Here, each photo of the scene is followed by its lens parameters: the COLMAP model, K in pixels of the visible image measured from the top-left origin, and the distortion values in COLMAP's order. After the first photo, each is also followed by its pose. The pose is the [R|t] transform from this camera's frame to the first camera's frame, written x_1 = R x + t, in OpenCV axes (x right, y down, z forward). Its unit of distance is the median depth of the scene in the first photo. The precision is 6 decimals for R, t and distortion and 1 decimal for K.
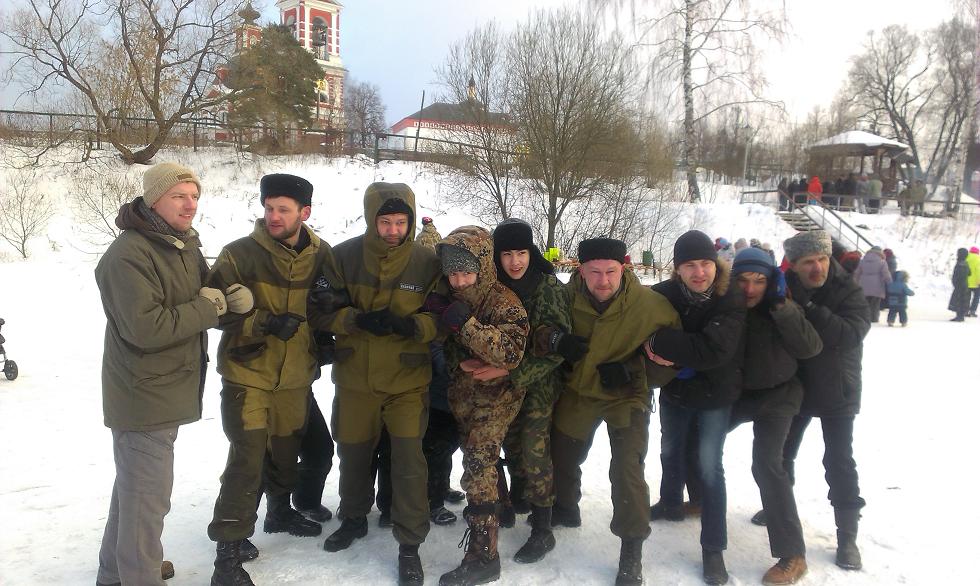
lens RADIAL K [[799.2, 0, 466.6], [0, 799.2, 291.0], [0, 0, 1]] dist [0.165591, -0.260462]
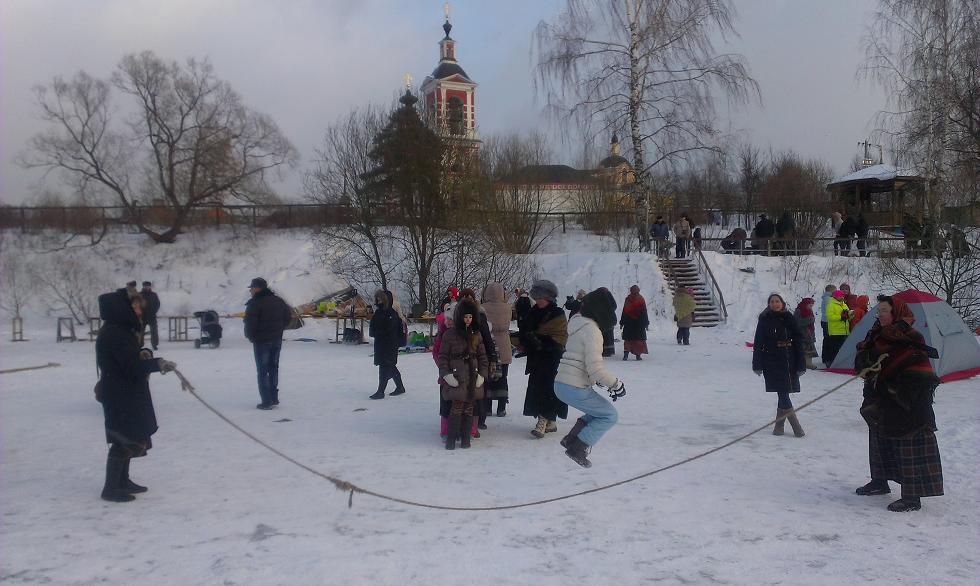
lens RADIAL K [[783.2, 0, 490.0], [0, 783.2, 293.0], [0, 0, 1]] dist [0.168619, -0.270753]
pose [[0.956256, -0.035176, -0.290409, 0.407937], [0.016174, 0.997583, -0.067576, 0.007632], [0.292084, 0.059923, 0.954514, 0.006299]]
